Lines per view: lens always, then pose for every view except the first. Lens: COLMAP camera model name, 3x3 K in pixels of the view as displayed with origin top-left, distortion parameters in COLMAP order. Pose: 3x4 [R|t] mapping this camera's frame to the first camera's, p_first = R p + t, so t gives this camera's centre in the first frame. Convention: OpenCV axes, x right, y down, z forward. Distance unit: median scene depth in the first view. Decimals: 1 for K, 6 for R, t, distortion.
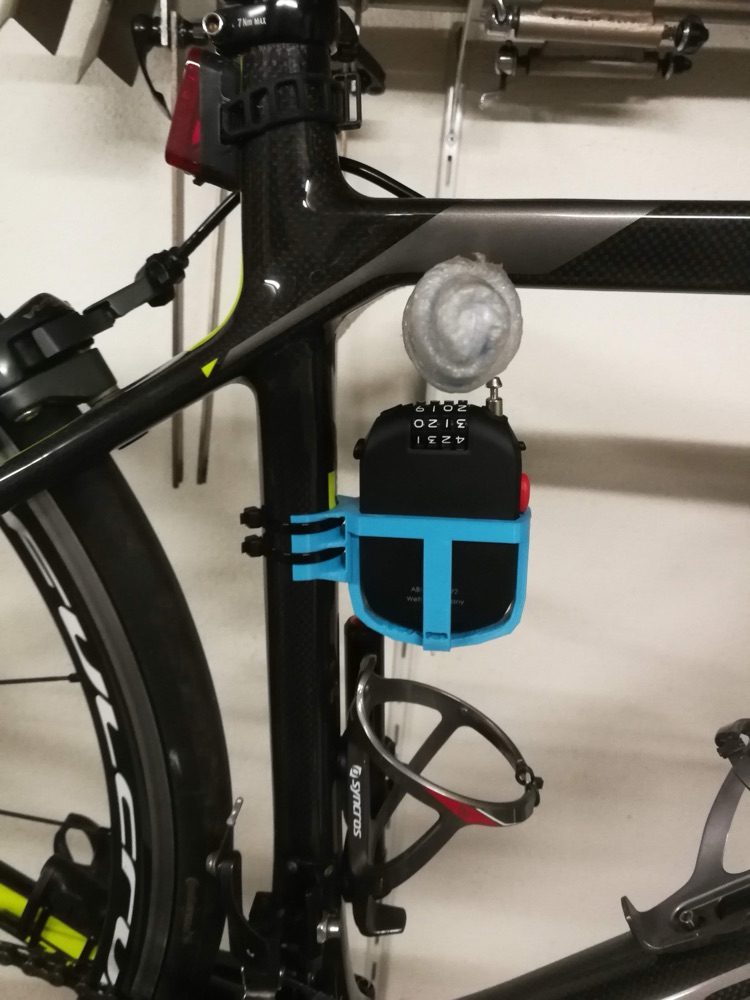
lens RADIAL K [[837.6, 0, 374.4], [0, 837.6, 498.8], [0, 0, 1]] dist [0.024607, 0.008819]
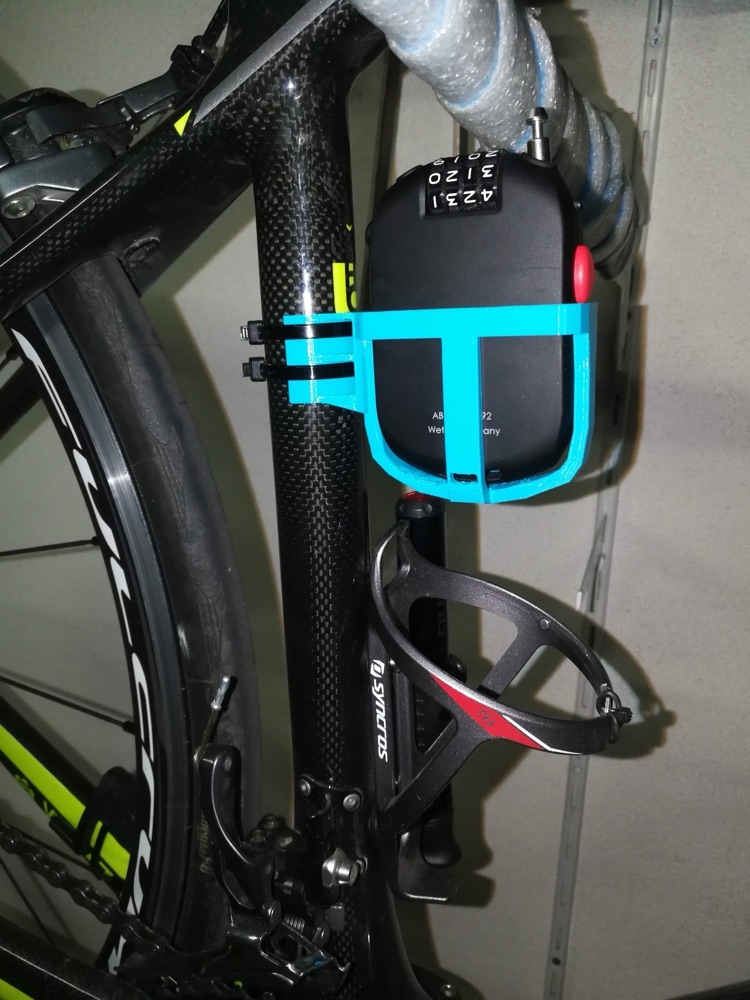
lens RADIAL K [[837.6, 0, 374.6], [0, 837.6, 501.6], [0, 0, 1]] dist [0.024607, 0.008819]
pose [[0.944611, 0.031625, -0.326666, 0.223430], [-0.055212, 0.996473, -0.063185, 0.217089], [0.323516, 0.077721, 0.943025, 0.248572]]
